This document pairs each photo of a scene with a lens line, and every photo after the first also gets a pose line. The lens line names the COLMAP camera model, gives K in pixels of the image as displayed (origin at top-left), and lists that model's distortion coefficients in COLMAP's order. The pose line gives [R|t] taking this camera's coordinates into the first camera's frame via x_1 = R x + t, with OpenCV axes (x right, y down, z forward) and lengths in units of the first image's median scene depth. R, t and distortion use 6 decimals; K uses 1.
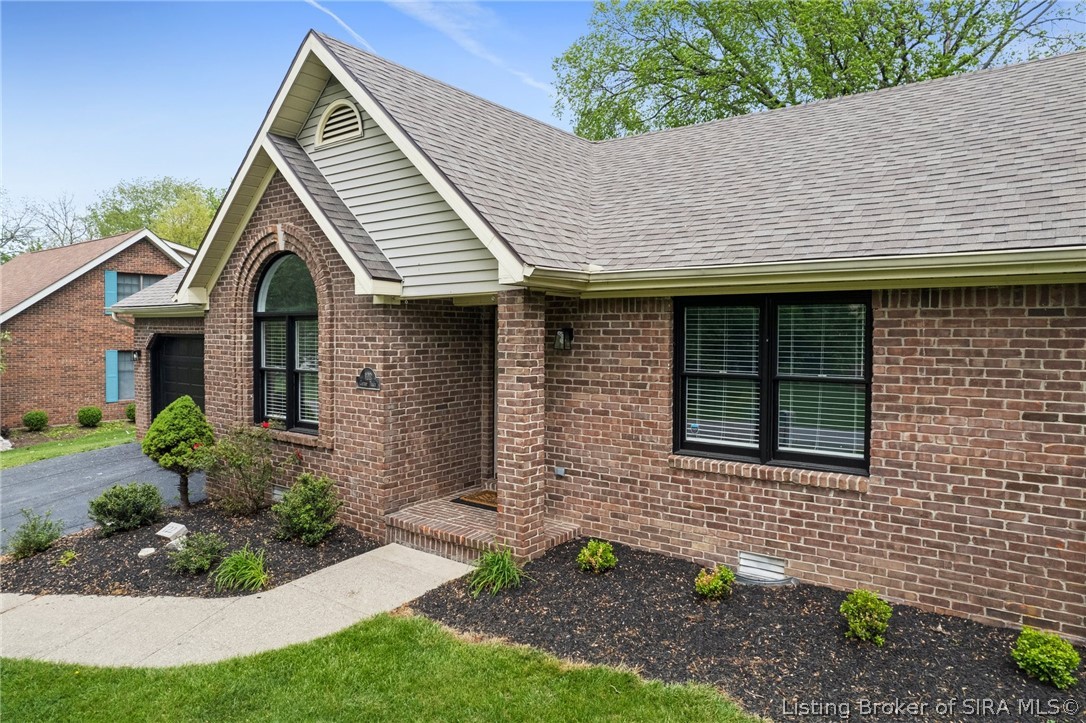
lens RADIAL K [[695.0, 0, 543.0], [0, 695.0, 361.5], [0, 0, 1]] dist [-0.054329, -0.001495]
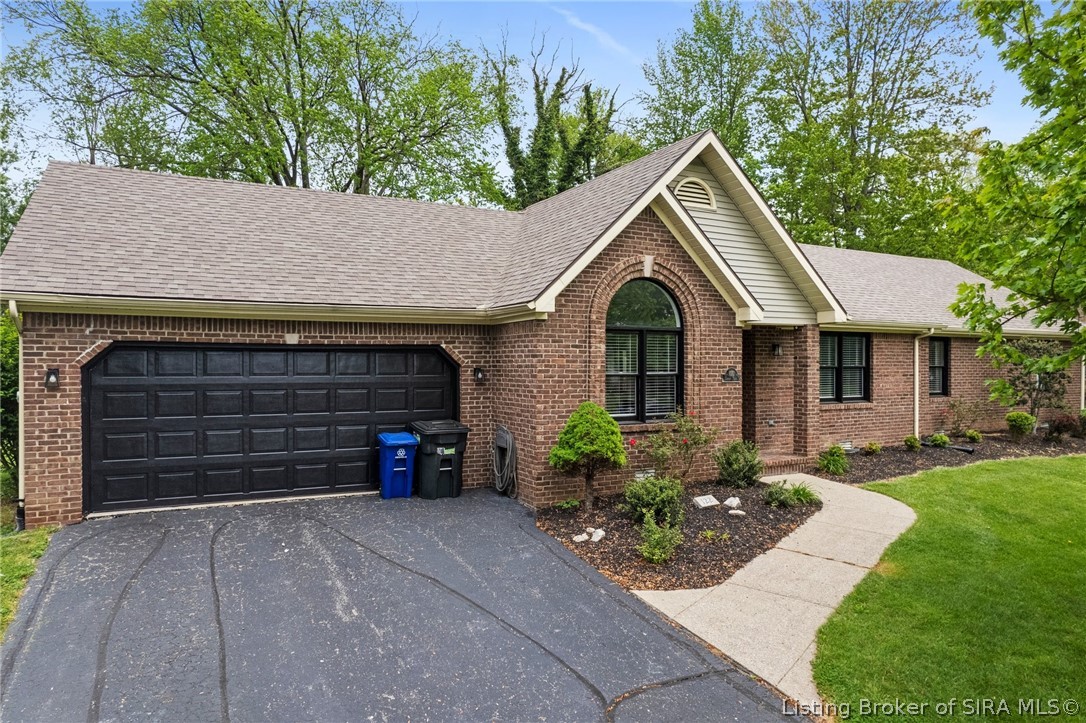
lens RADIAL K [[695.0, 0, 543.0], [0, 695.0, 361.5], [0, 0, 1]] dist [-0.054329, -0.001495]
pose [[0.429806, -0.003263, 0.902916, -1.764596], [0.036164, 0.999253, -0.013603, 0.000537], [-0.902197, 0.038500, 0.429603, 0.709157]]
